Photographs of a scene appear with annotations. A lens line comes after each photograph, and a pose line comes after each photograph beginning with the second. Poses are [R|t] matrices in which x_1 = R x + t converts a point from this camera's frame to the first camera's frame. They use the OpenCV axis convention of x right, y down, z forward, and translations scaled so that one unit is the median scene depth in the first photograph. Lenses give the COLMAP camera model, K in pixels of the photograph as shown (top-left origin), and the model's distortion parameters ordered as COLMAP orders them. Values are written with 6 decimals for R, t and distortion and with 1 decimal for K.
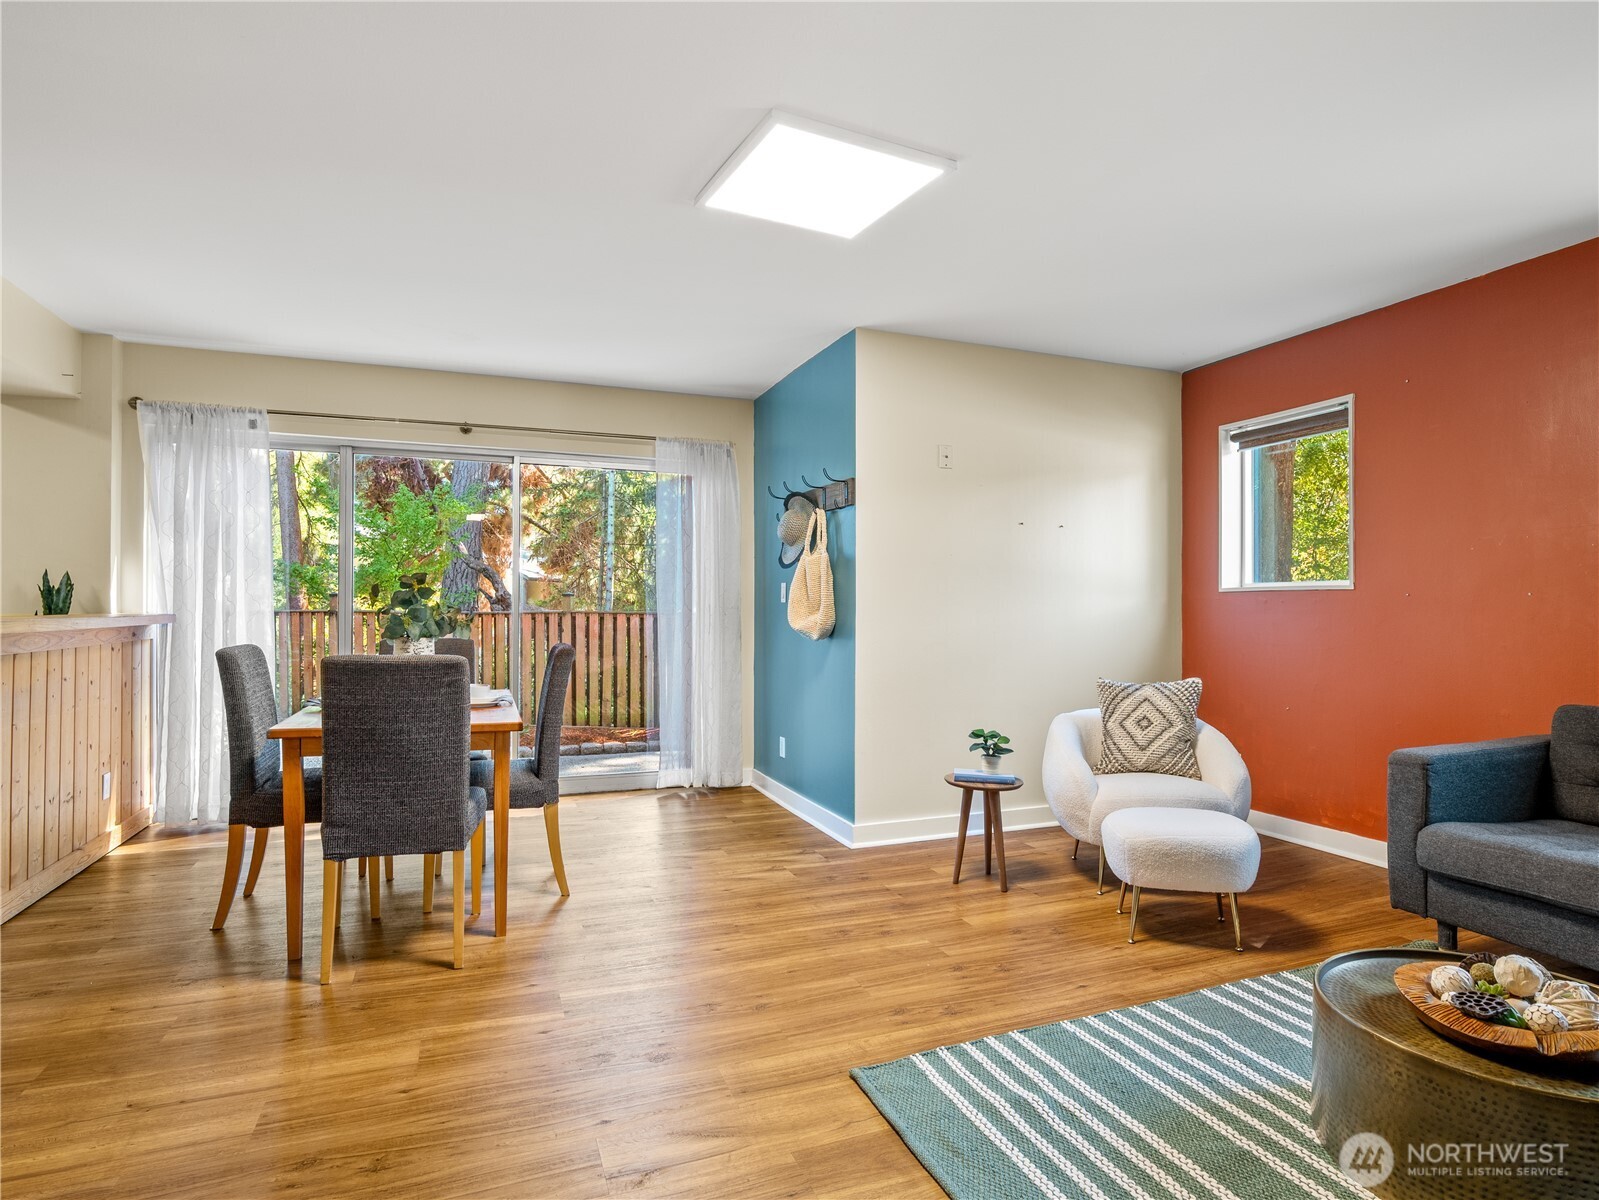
lens RADIAL K [[860.1, 0, 793.1], [0, 860.1, 604.6], [0, 0, 1]] dist [-0.016726, -0.000747]
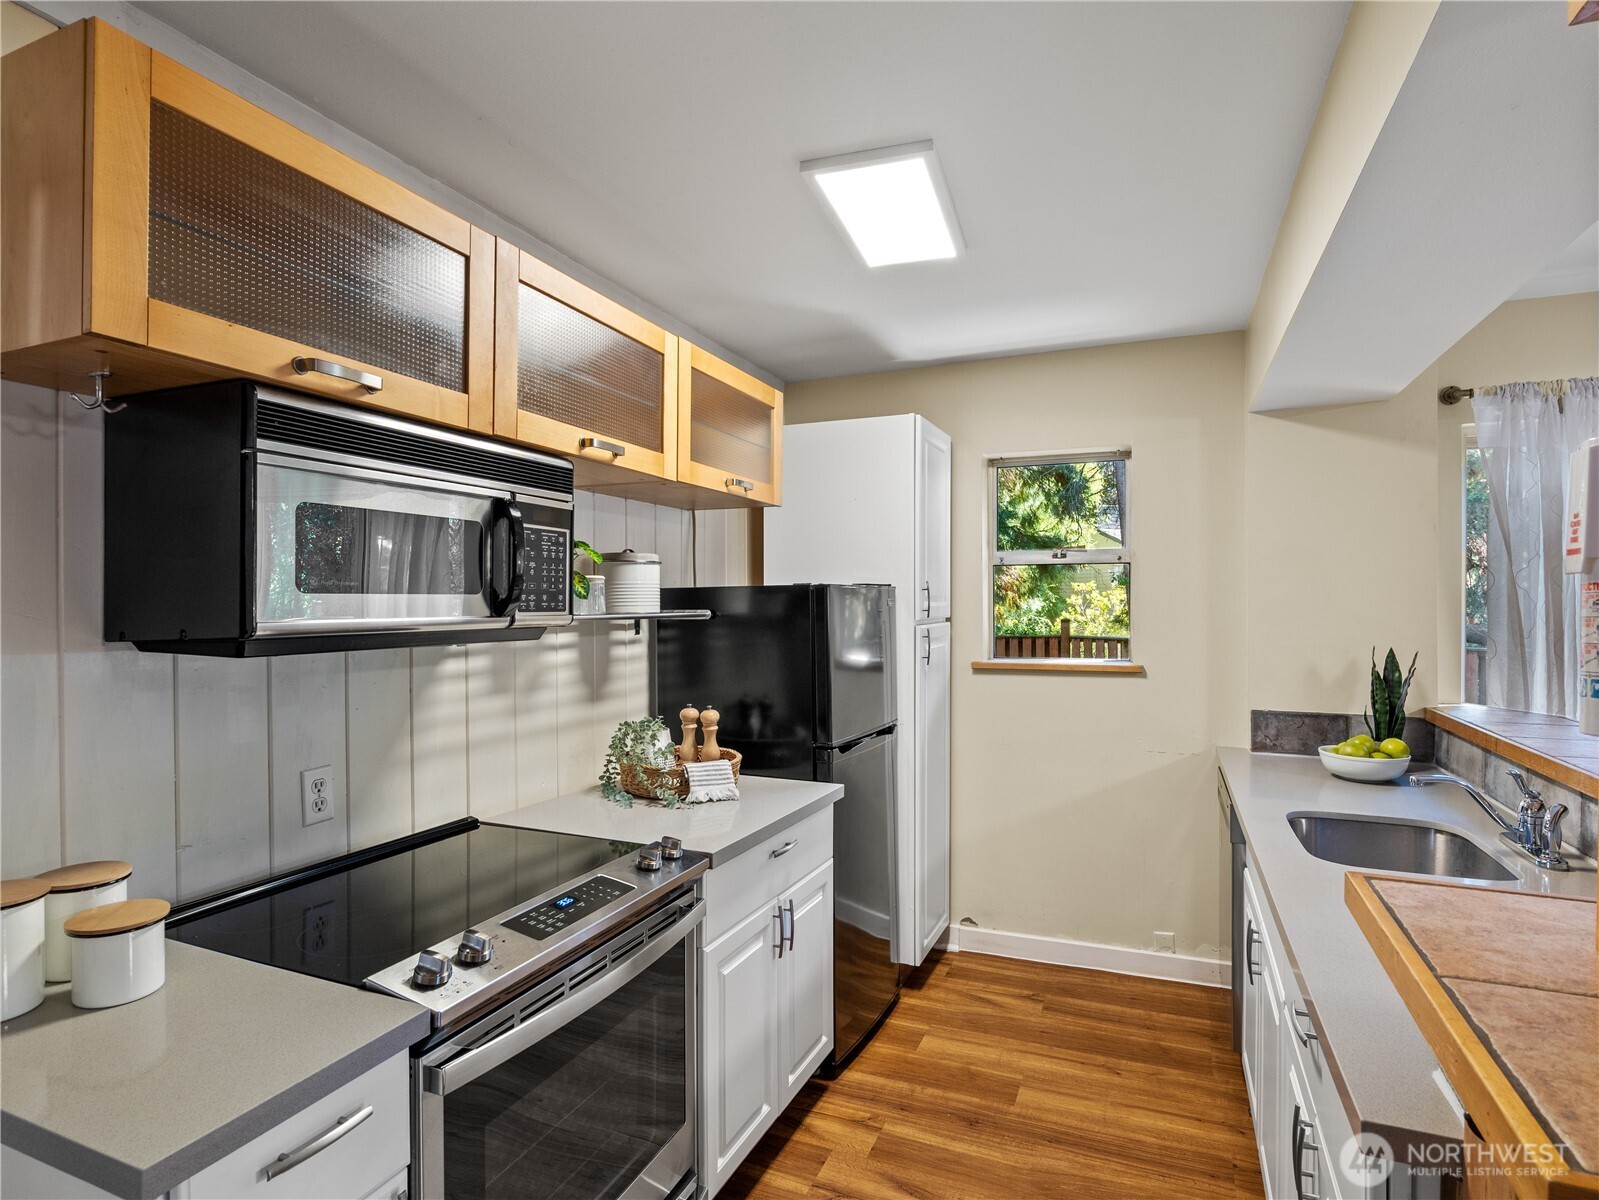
lens RADIAL K [[860.1, 0, 793.1], [0, 860.1, 604.6], [0, 0, 1]] dist [-0.016726, -0.000747]
pose [[0.720886, -0.004460, -0.693039, -0.724109], [0.008357, 0.999963, 0.002258, -0.080168], [0.693003, -0.007419, 0.720897, 0.156663]]
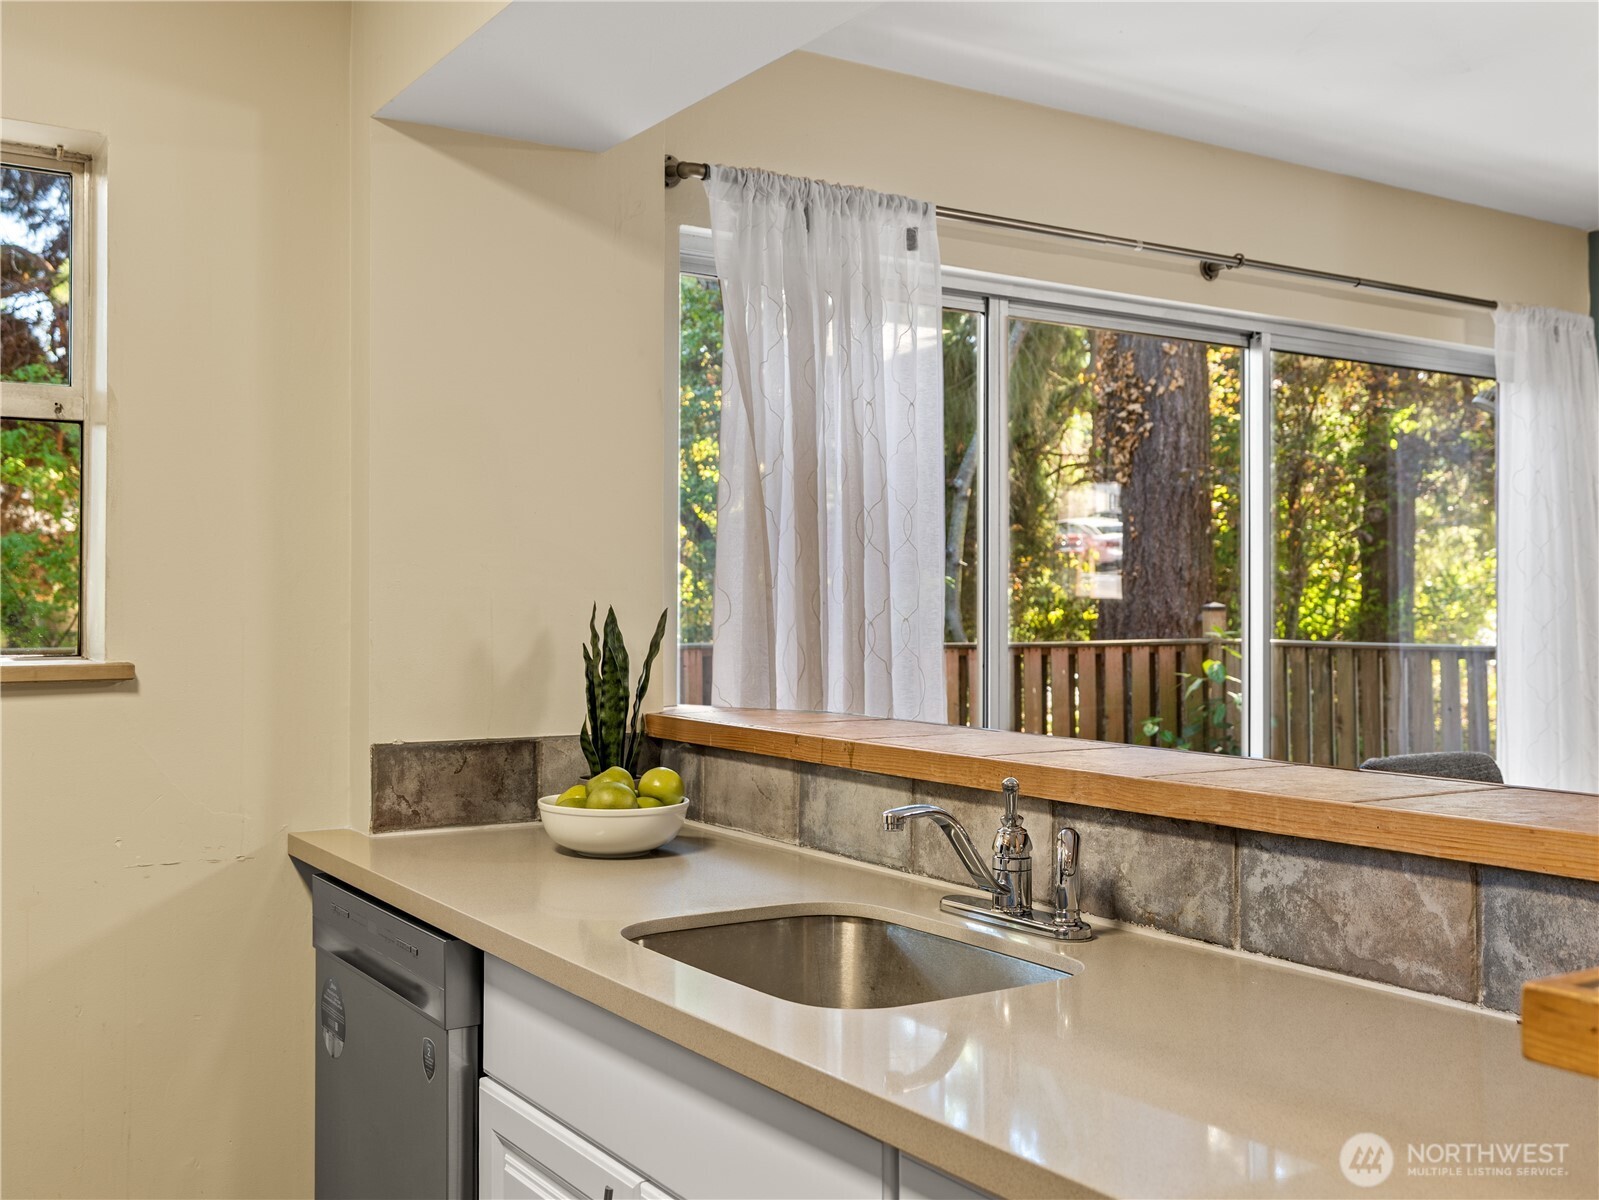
lens RADIAL K [[1588.1, 0, 797.2], [0, 1588.1, 573.3], [0, 0, 1]] dist [0.009245, 0.007070]
pose [[0.975700, -0.000744, 0.219109, -0.929068], [0.003951, 0.999891, -0.014197, -0.043455], [-0.219075, 0.014718, 0.975597, 0.293411]]
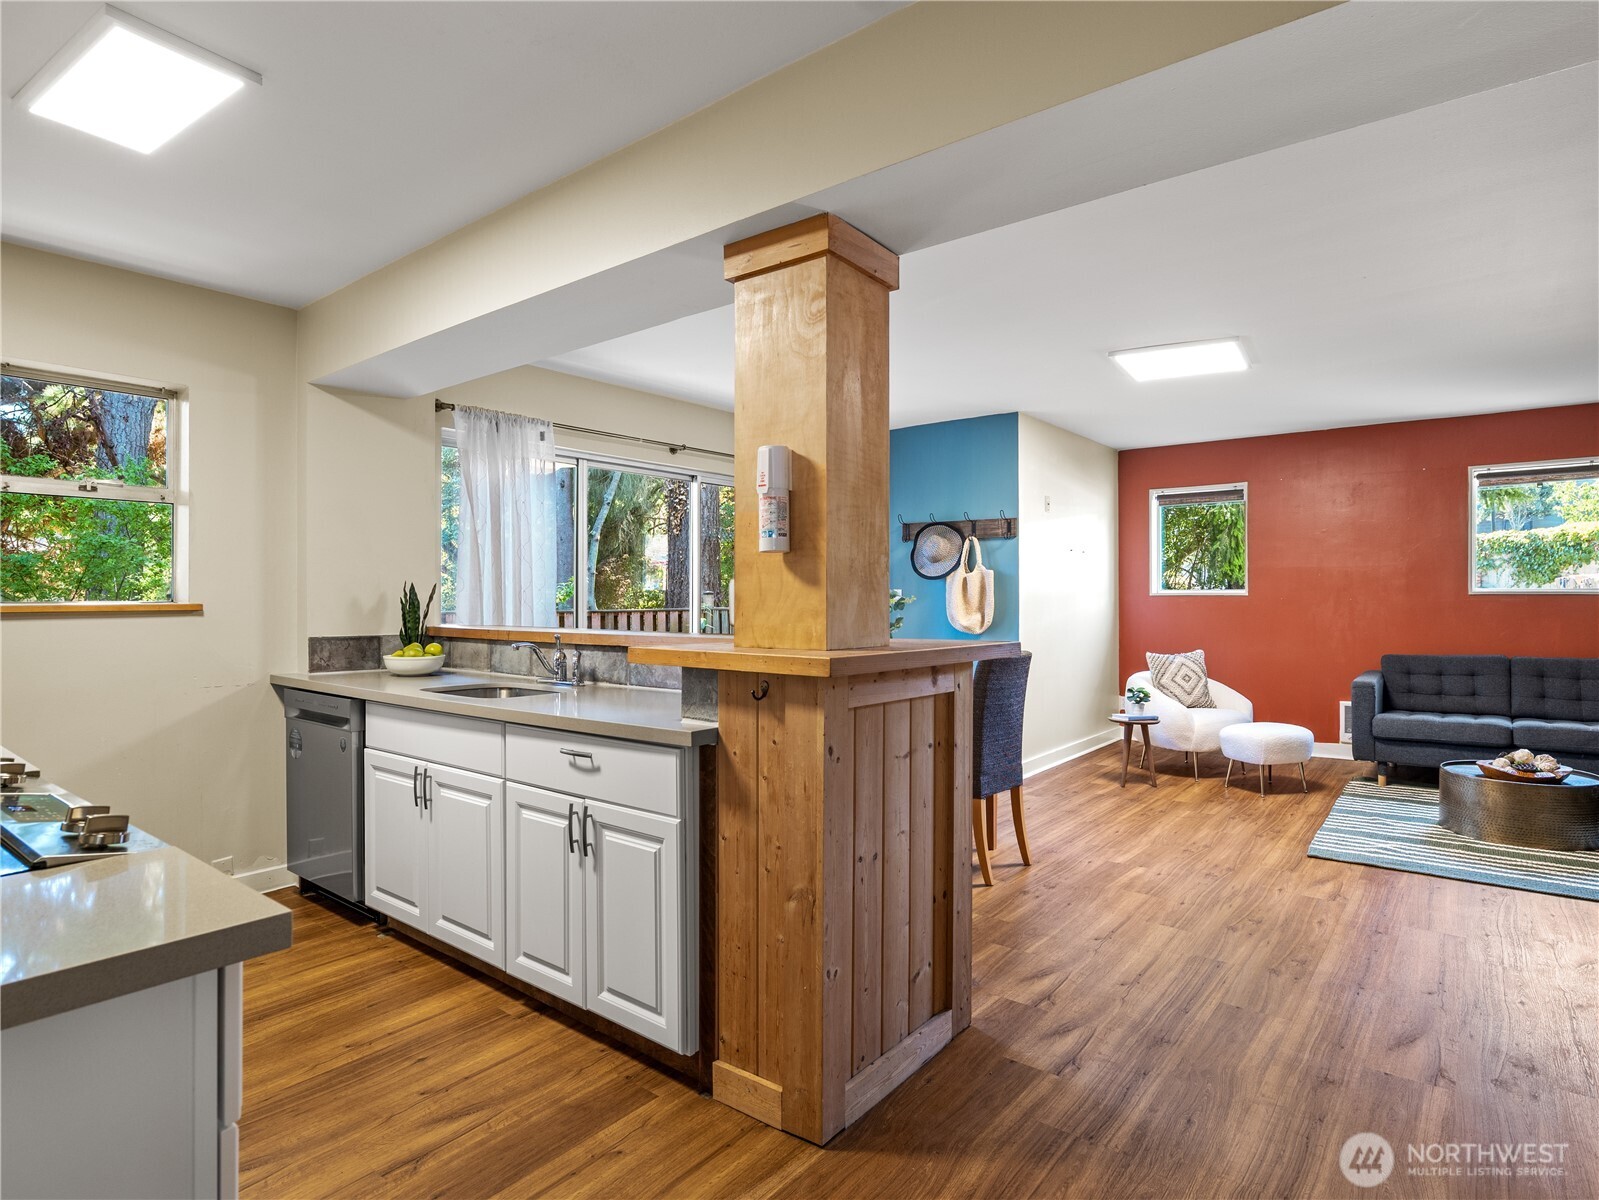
lens RADIAL K [[874.1, 0, 799.6], [0, 874.1, 596.7], [0, 0, 1]] dist [-0.017929, 0.002352]
pose [[0.861435, -0.006033, 0.507832, -0.975897], [0.004468, 0.999981, 0.004301, -0.025609], [-0.507849, -0.001436, 0.861445, -0.052244]]
